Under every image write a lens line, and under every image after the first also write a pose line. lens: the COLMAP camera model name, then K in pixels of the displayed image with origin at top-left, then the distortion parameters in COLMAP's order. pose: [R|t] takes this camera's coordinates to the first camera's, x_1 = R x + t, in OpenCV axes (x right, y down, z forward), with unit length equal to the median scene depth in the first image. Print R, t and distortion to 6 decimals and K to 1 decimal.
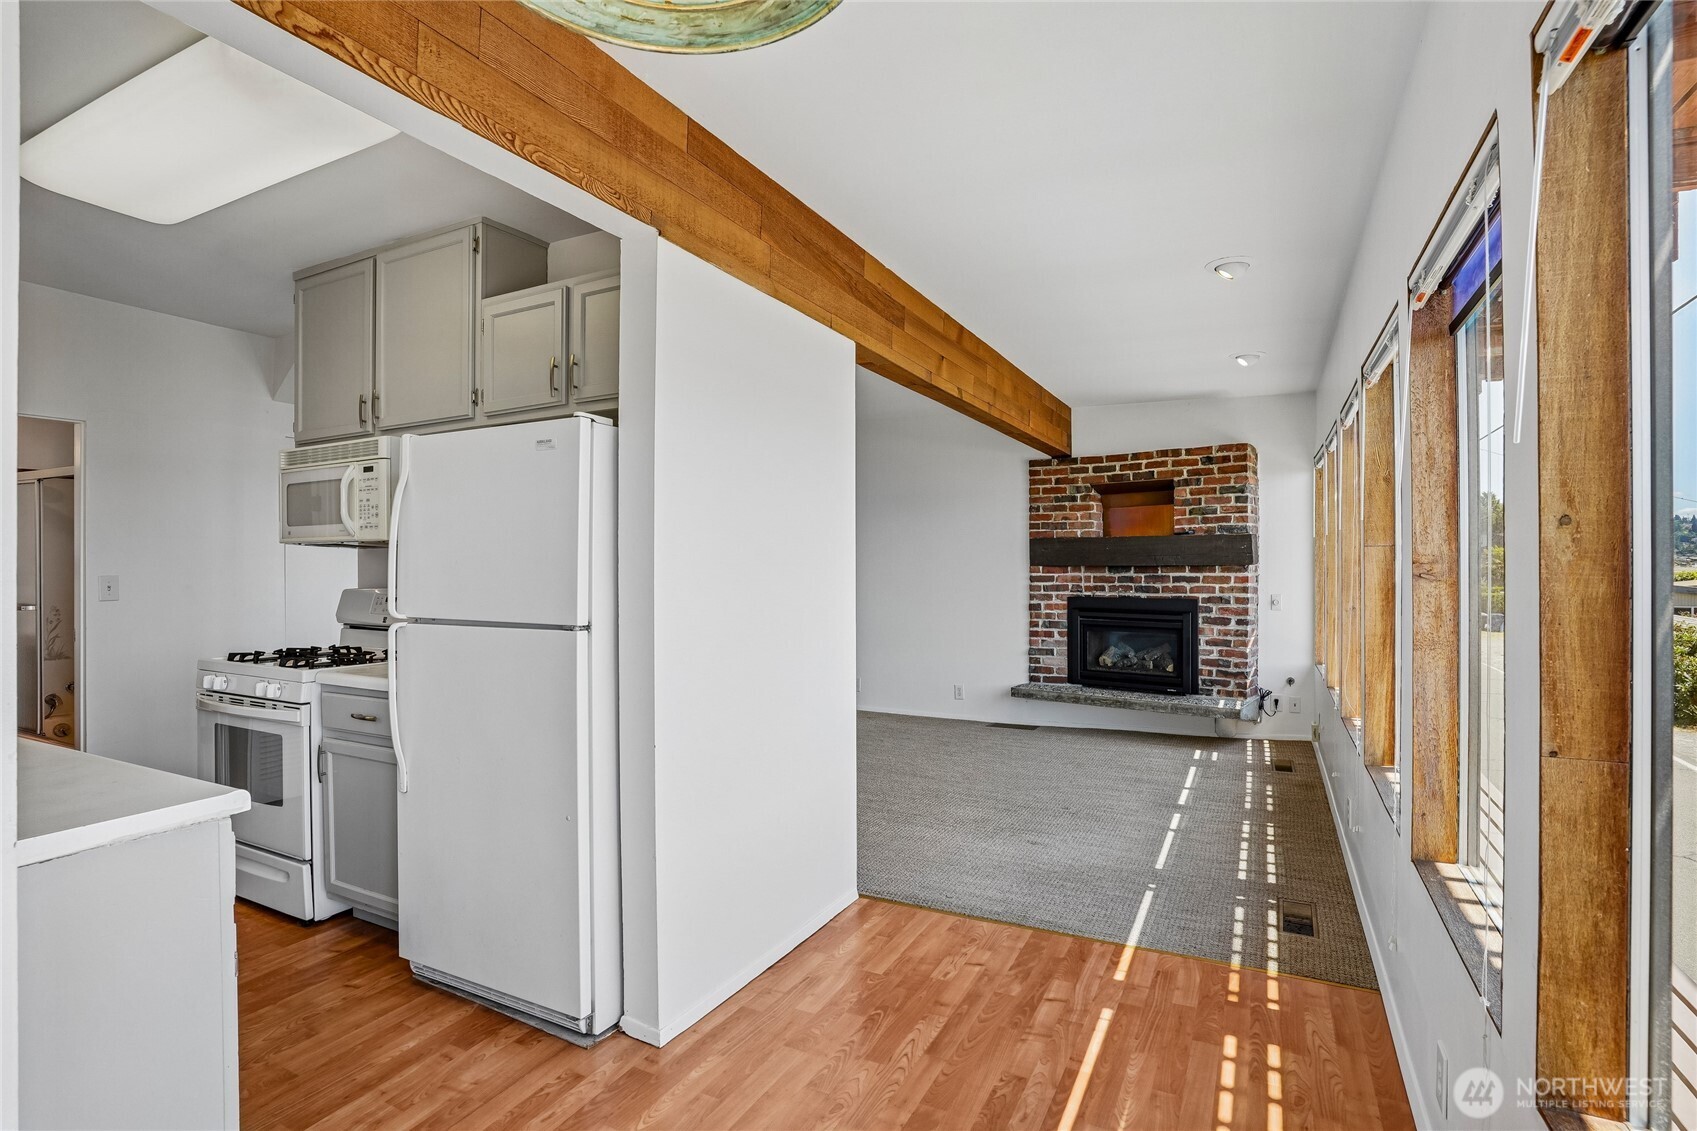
lens RADIAL K [[818.0, 0, 848.5], [0, 818.0, 565.5], [0, 0, 1]] dist [-0.000509, -0.000074]
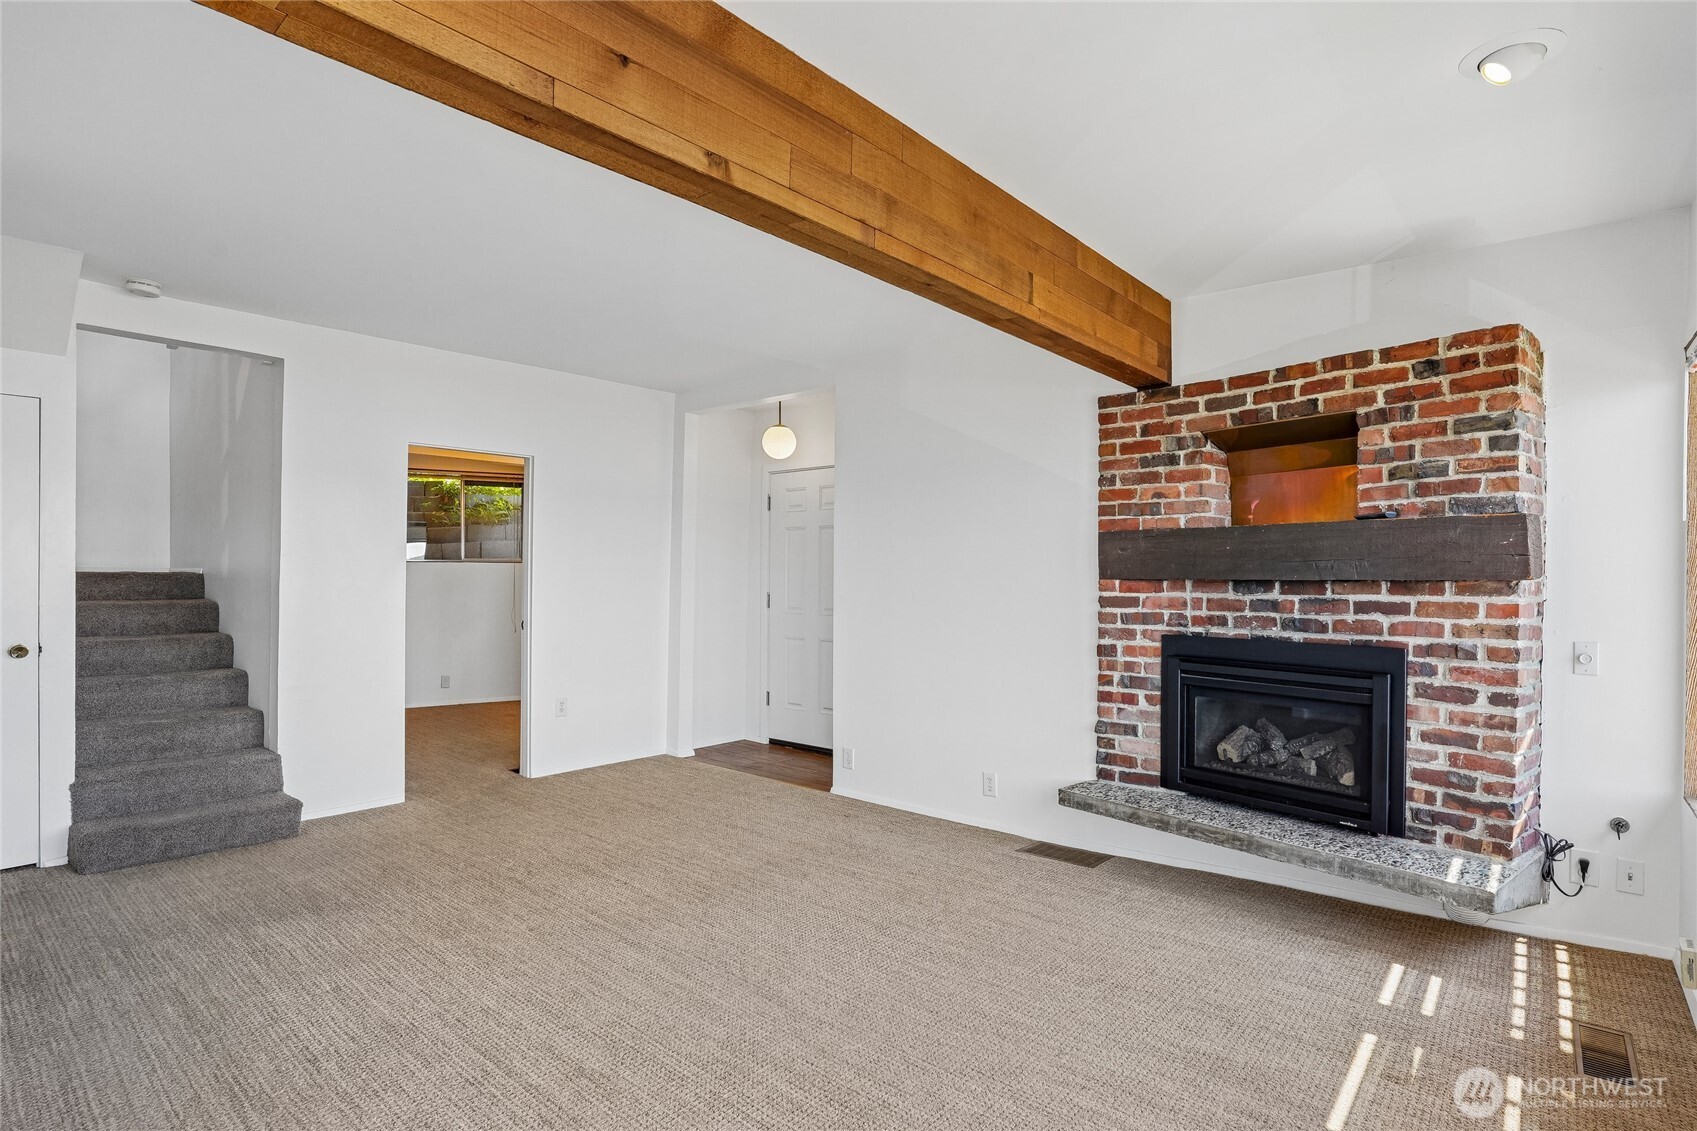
lens RADIAL K [[875.6, 0, 841.7], [0, 875.6, 578.9], [0, 0, 1]] dist [-0.046402, 0.028094]
pose [[0.973881, 0.006257, -0.226971, 0.203661], [-0.005701, 0.999979, 0.003102, -0.000656], [0.226986, -0.001727, 0.973897, 0.394483]]
